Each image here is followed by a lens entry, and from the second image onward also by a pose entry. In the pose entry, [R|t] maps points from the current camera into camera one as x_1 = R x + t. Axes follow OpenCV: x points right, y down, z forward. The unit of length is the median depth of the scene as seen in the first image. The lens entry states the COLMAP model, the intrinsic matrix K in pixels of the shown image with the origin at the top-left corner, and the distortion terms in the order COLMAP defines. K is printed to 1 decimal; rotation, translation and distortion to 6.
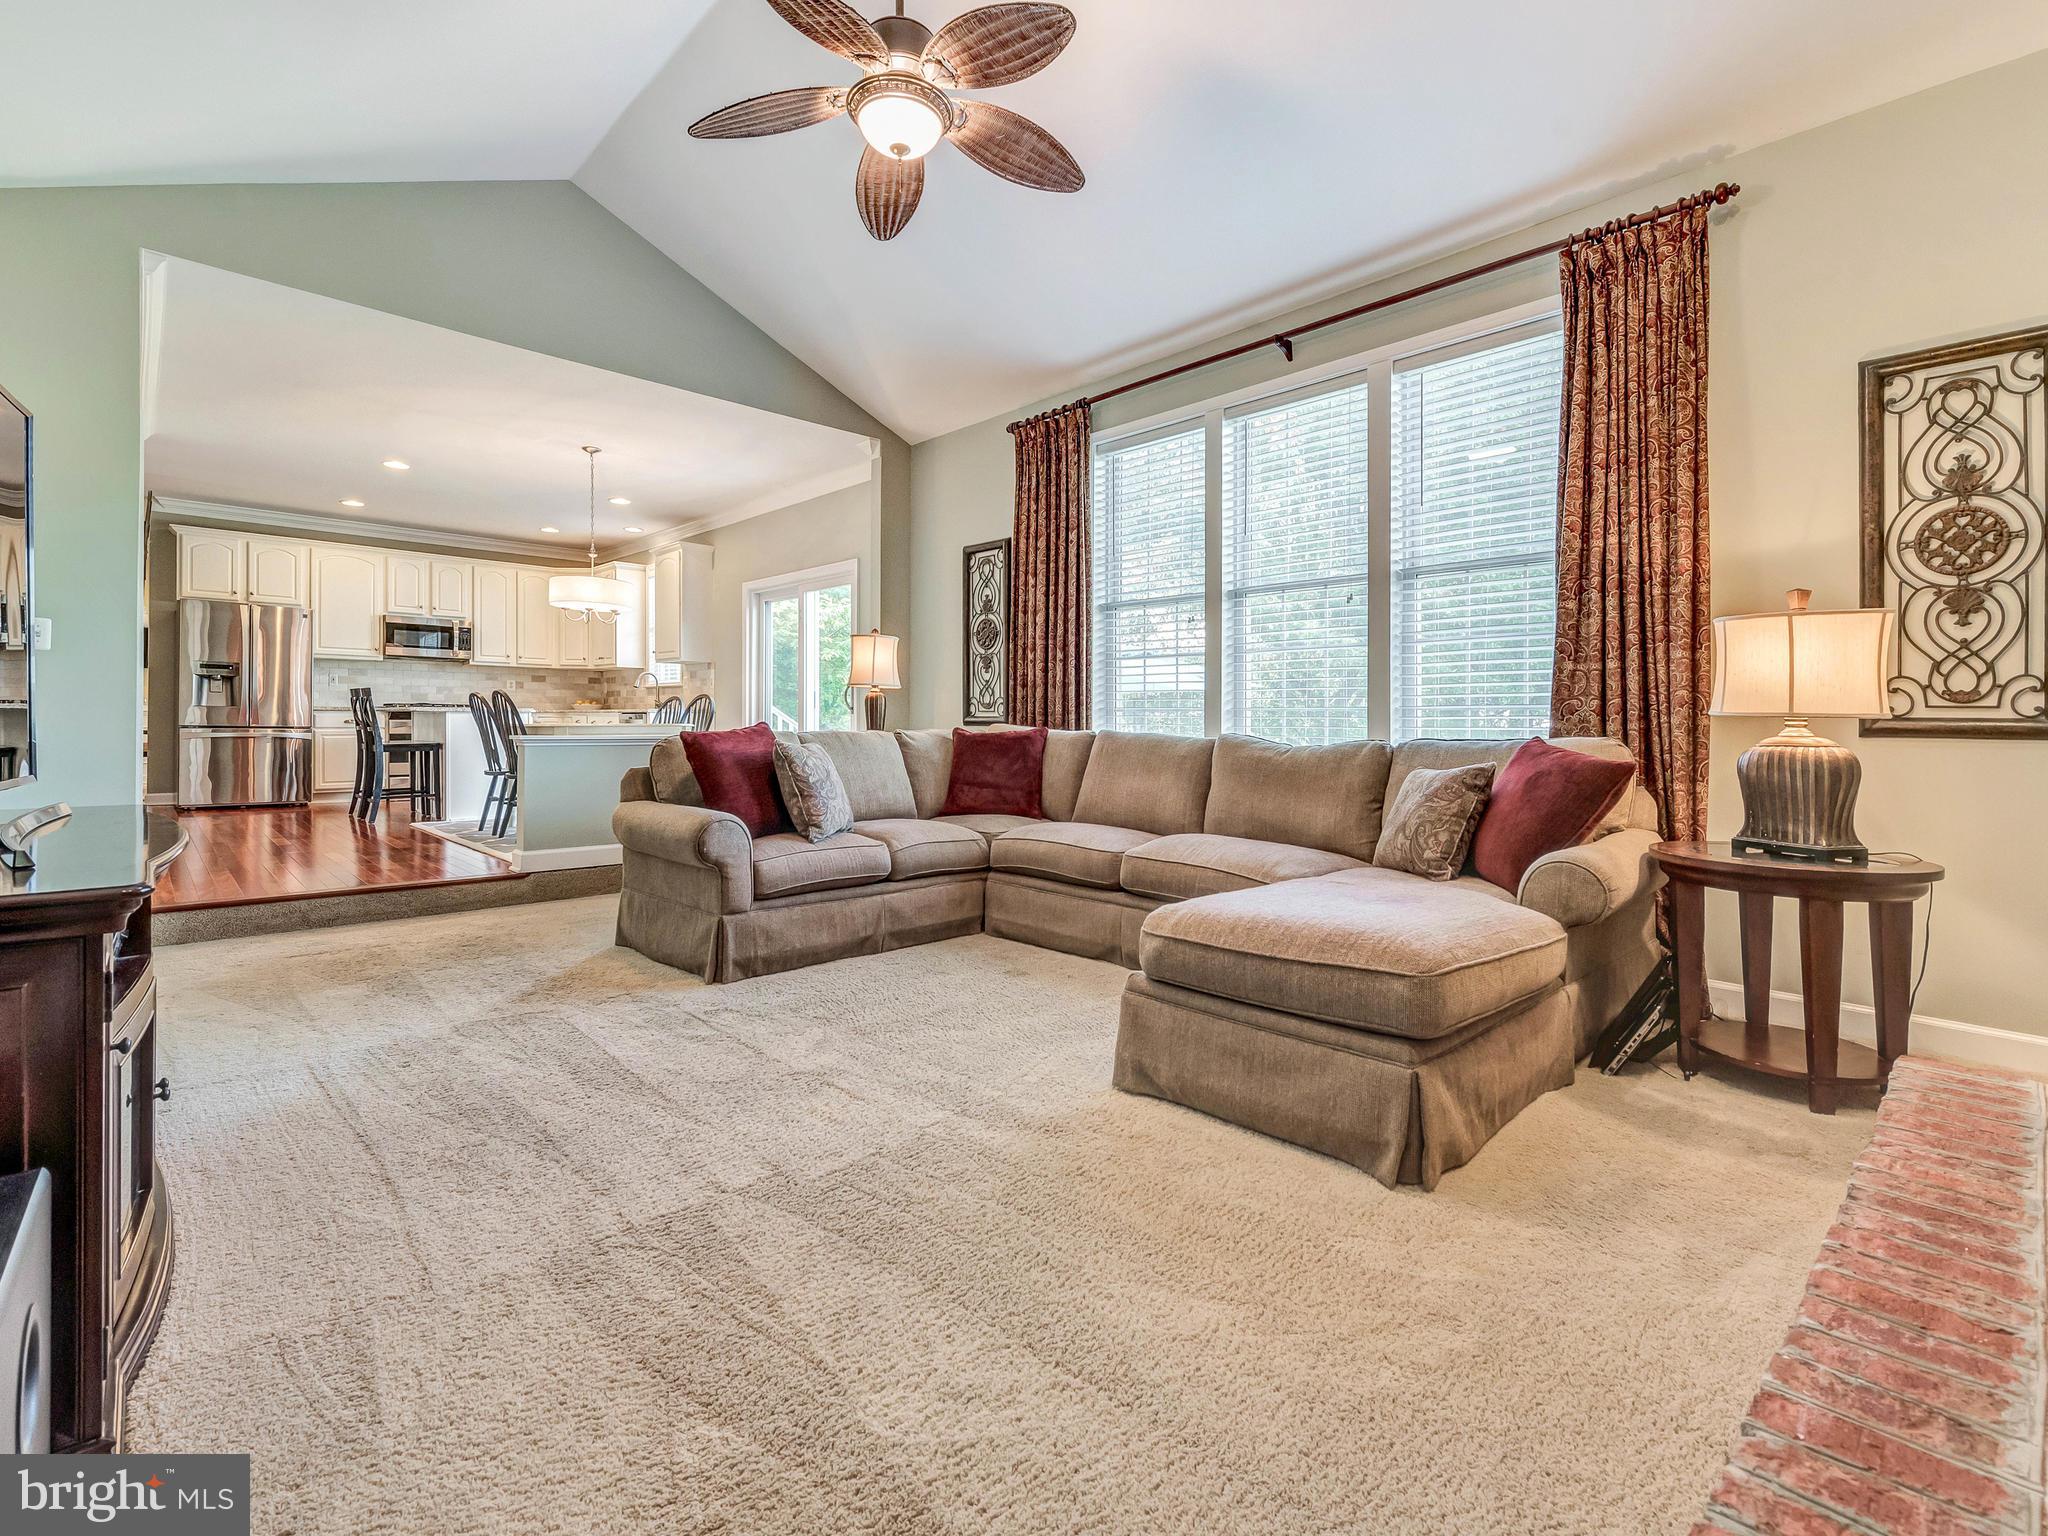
lens RADIAL K [[947.2, 0, 995.0], [0, 947.2, 742.1], [0, 0, 1]] dist [0.013865, -0.003043]
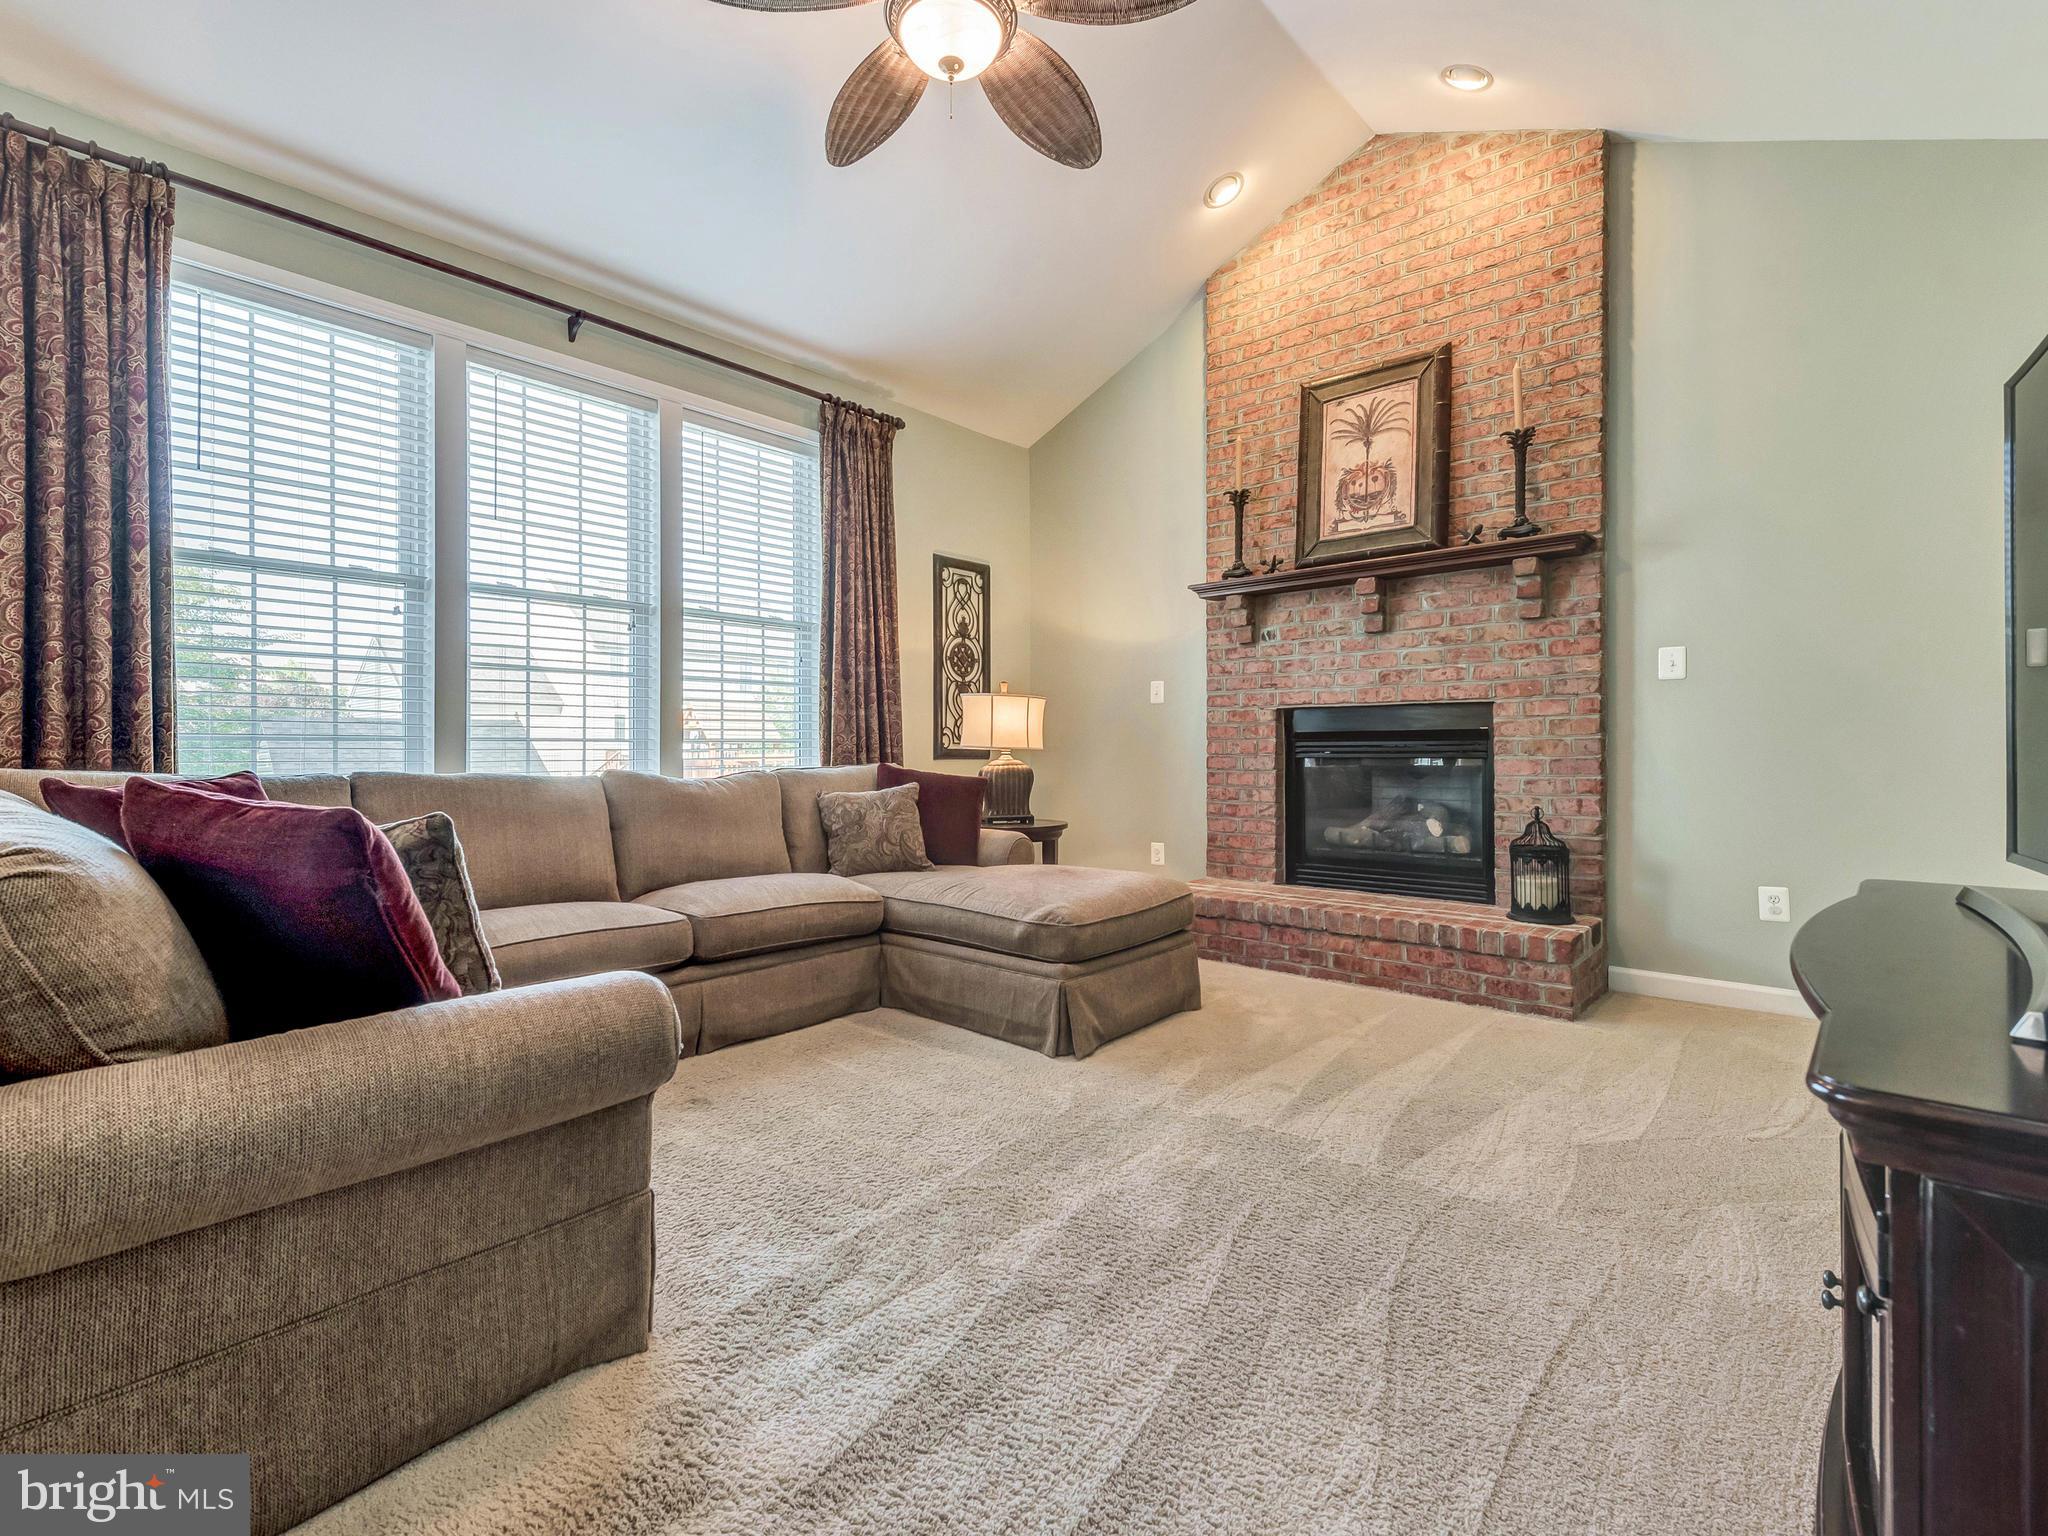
lens RADIAL K [[947.2, 0, 1006.6], [0, 947.2, 745.1], [0, 0, 1]] dist [0.013865, -0.003043]
pose [[-0.094307, -0.002136, 0.995541, -0.315799], [0.021489, 0.999760, 0.004181, -0.013499], [-0.995311, 0.021788, -0.094239, 0.366208]]
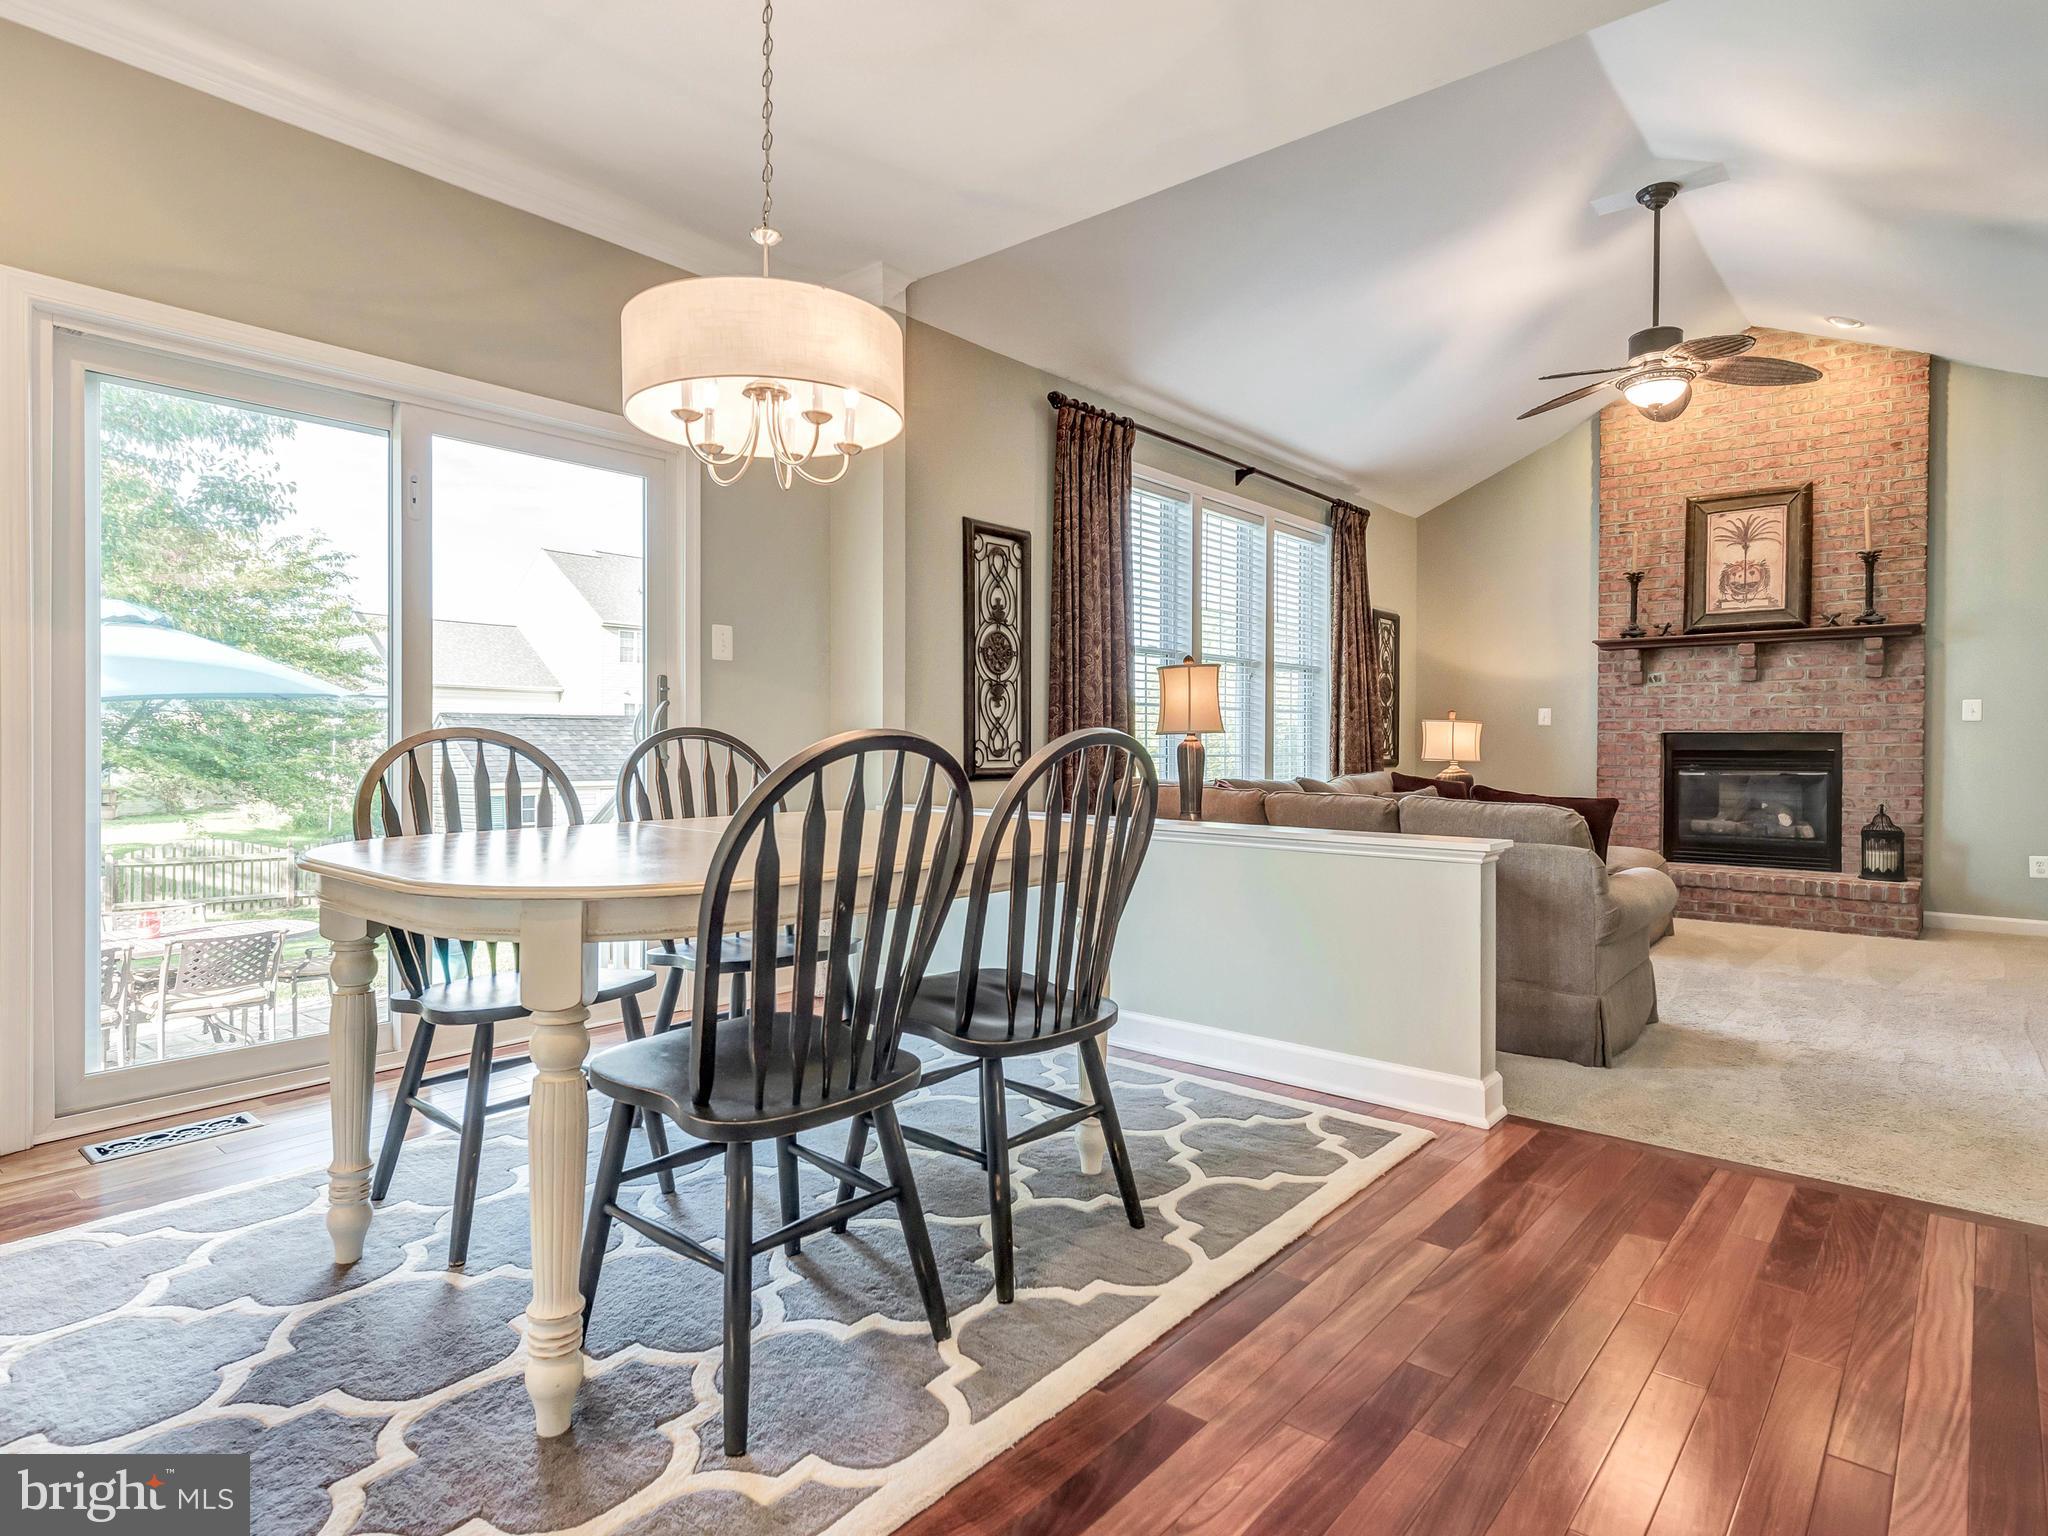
lens RADIAL K [[1157.2, 0, 1019.9], [0, 1157.2, 746.4], [0, 0, 1]] dist [0.025845, -0.006278]
pose [[-0.137951, -0.010919, 0.990379, -0.633933], [0.016262, 0.999779, 0.013288, -0.039517], [-0.990306, 0.017939, -0.137743, 0.798767]]
